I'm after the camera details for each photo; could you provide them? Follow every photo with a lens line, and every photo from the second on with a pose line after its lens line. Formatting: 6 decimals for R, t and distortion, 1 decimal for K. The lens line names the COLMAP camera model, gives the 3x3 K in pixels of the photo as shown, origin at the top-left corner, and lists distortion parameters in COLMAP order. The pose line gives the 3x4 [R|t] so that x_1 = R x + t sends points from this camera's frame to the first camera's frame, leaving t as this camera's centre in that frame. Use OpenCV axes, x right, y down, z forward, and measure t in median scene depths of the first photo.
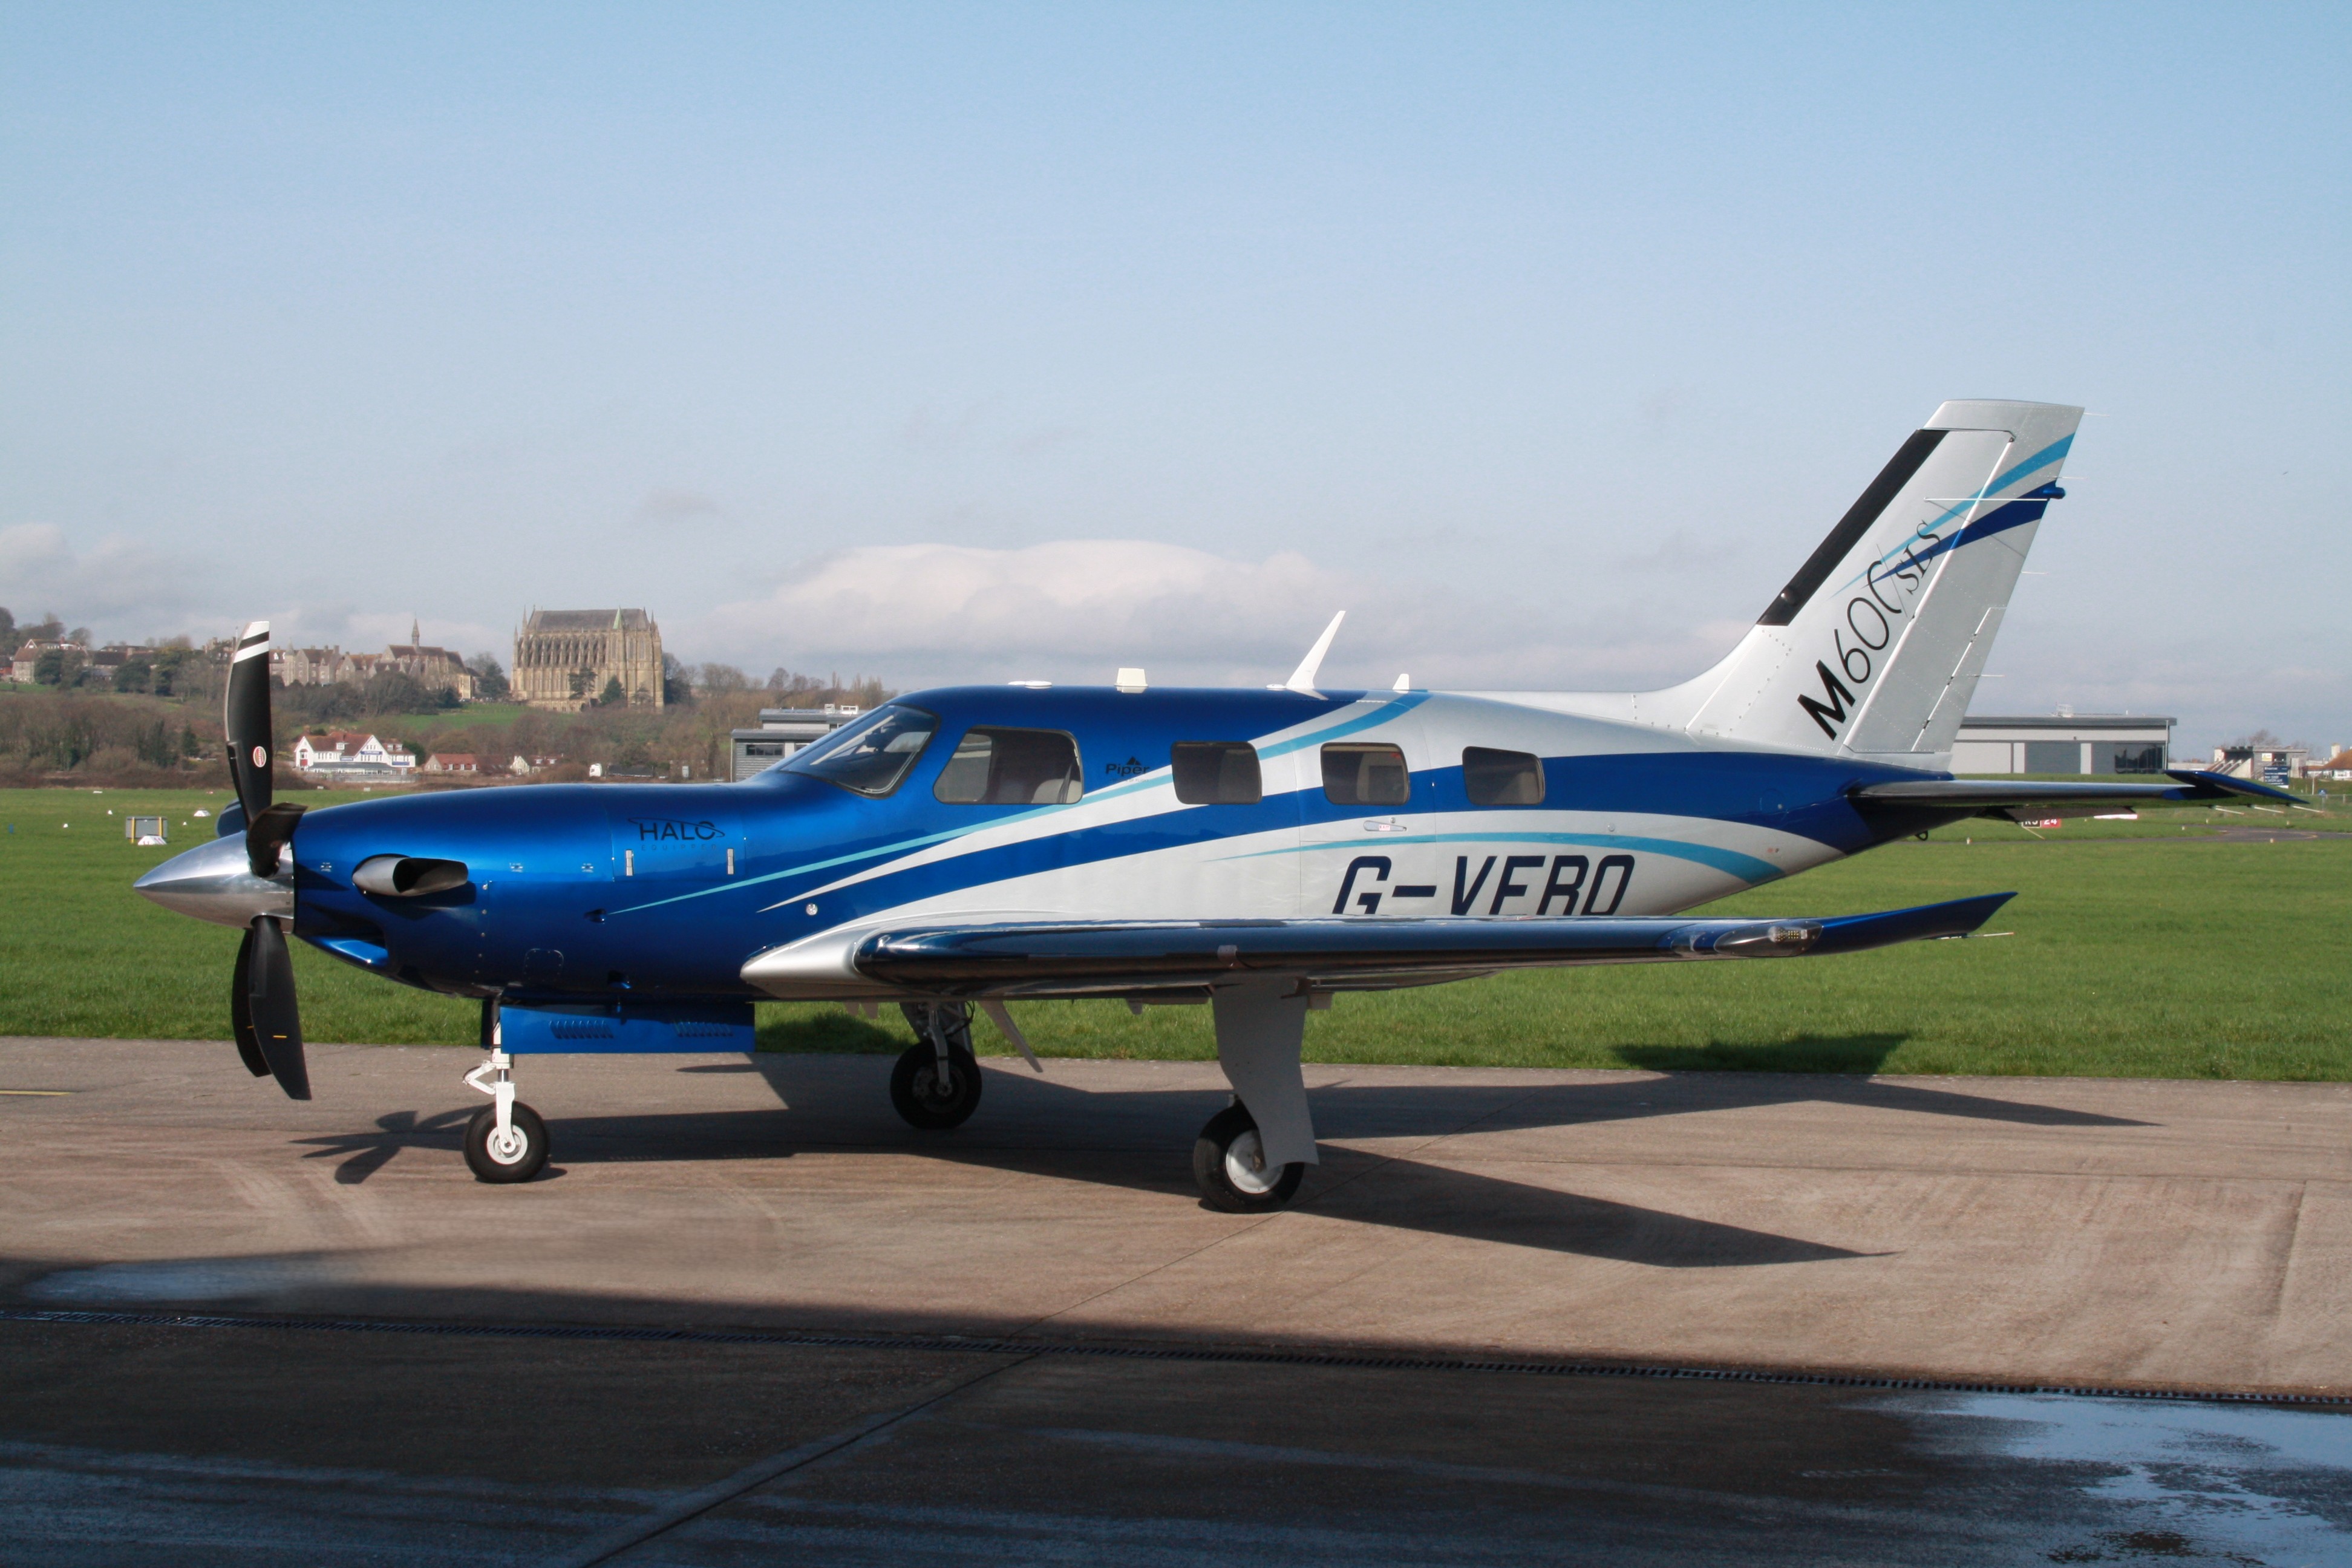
lens RADIAL K [[4279.3, 0, 1176.0], [0, 4279.3, 784.0], [0, 0, 1]] dist [0.010823, 0.025266]
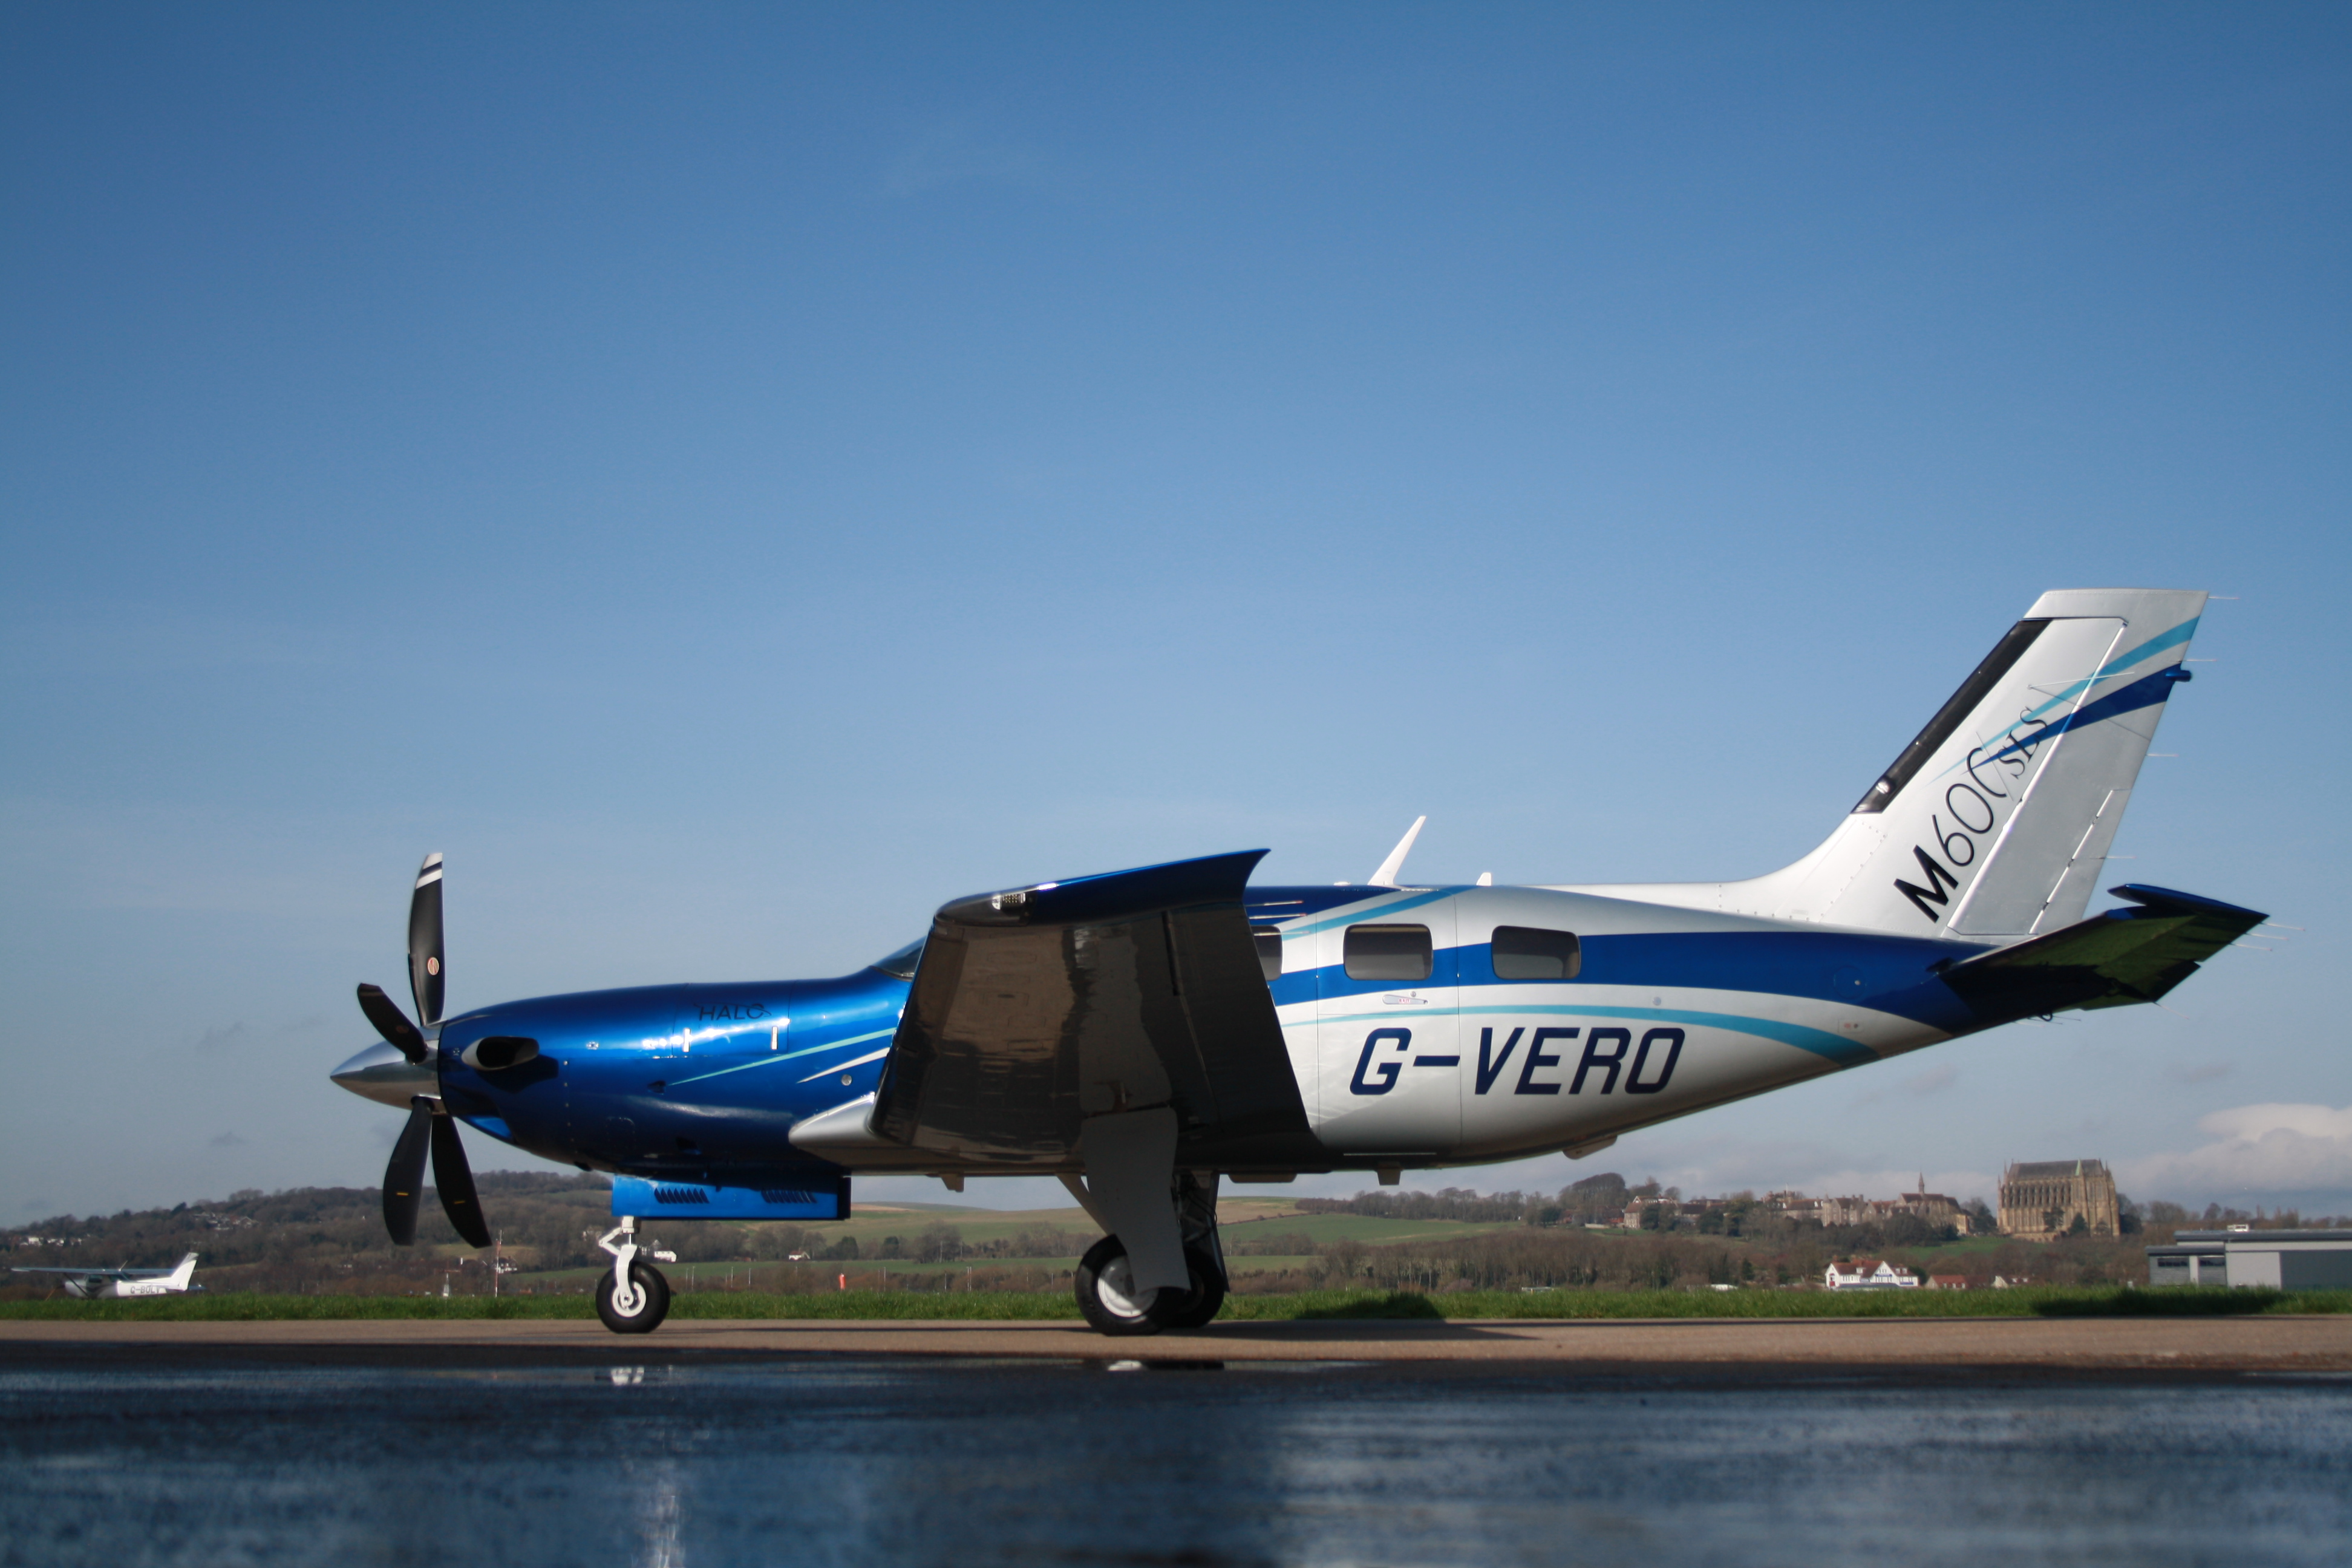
lens RADIAL K [[3245.6, 0, 1176.0], [0, 3245.6, 784.0], [0, 0, 1]] dist [-0.044853, -0.064857]
pose [[0.918635, -0.072139, -0.388465, 0.288126], [0.009339, 0.986880, -0.161183, 0.079368], [0.394996, 0.144440, 0.907257, 0.225493]]
